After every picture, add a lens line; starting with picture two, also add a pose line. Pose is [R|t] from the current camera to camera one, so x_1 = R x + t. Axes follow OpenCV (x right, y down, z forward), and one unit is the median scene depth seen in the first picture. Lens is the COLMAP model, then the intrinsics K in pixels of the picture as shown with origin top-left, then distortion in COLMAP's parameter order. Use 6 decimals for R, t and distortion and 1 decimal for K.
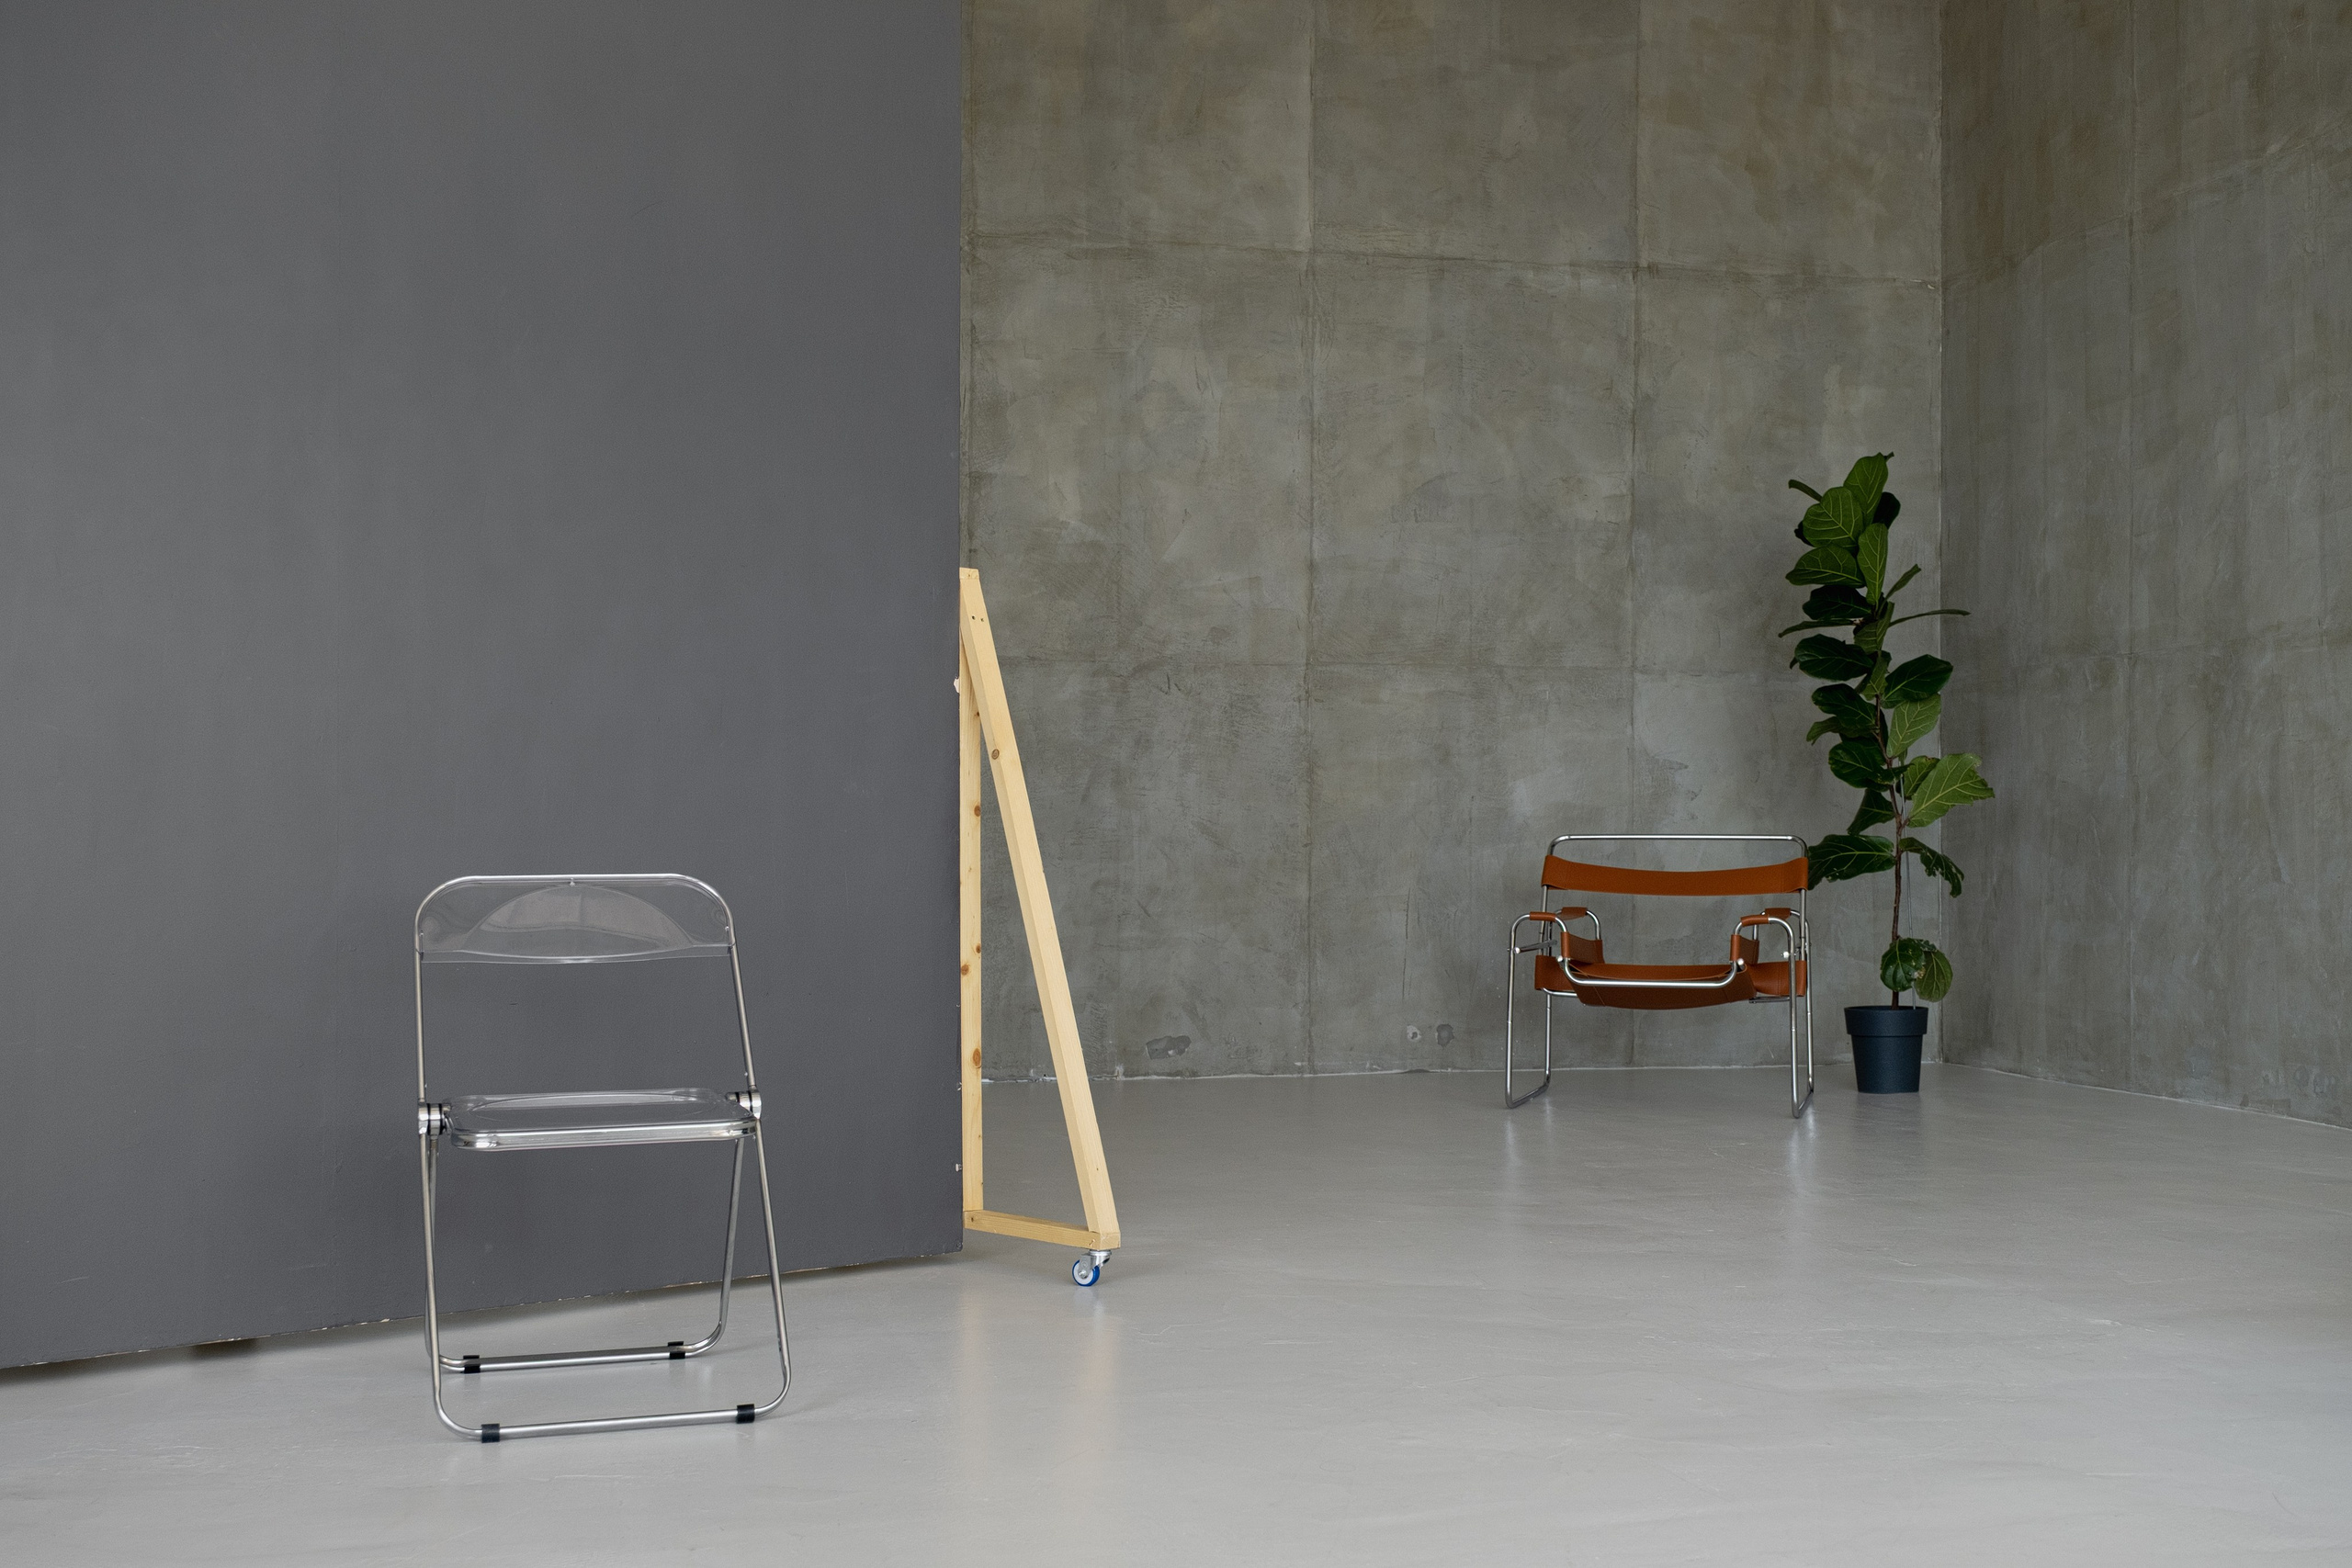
lens RADIAL K [[2708.8, 0, 1128.5], [0, 2708.8, 790.5], [0, 0, 1]] dist [0.061106, -0.186936]
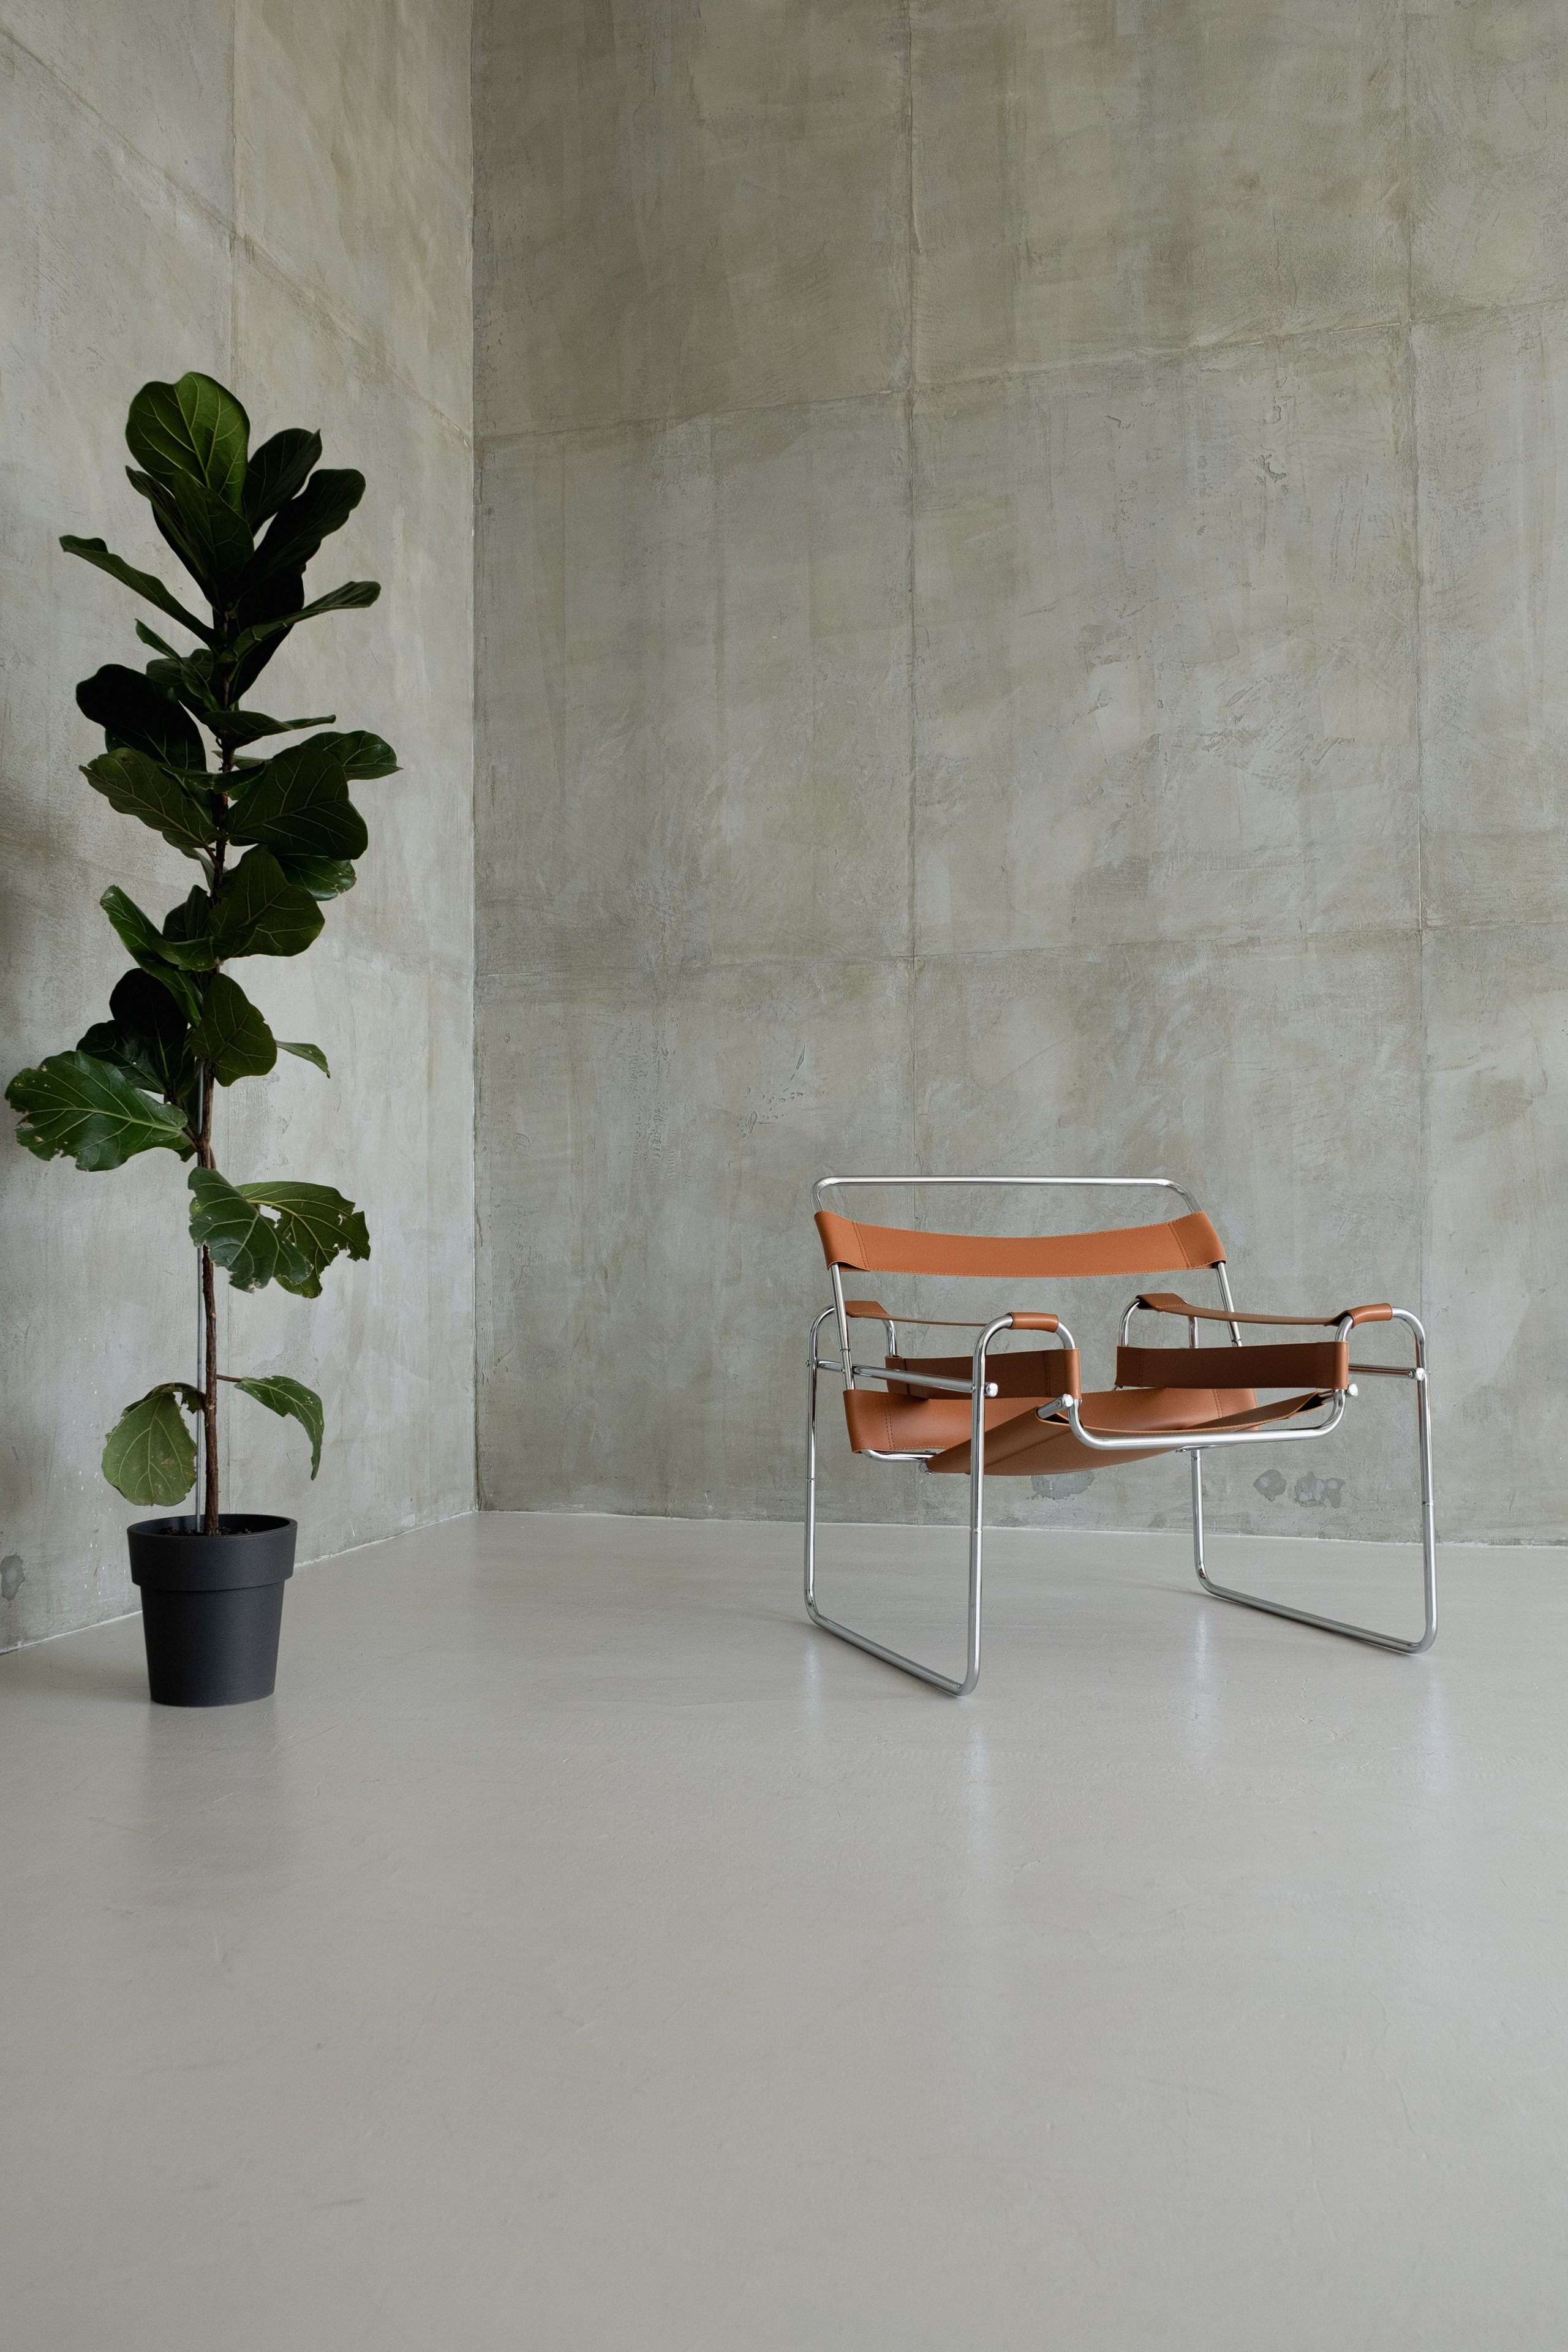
lens RADIAL K [[2051.8, 0, 784.8], [0, 2051.8, 1205.4], [0, 0, 1]] dist [-0.008923, 0.001013]
pose [[0.489512, 0.011458, 0.871922, -0.148467], [-0.005546, 0.999934, -0.010027, 0.025099], [-0.871979, 0.000072, 0.489543, 0.708712]]
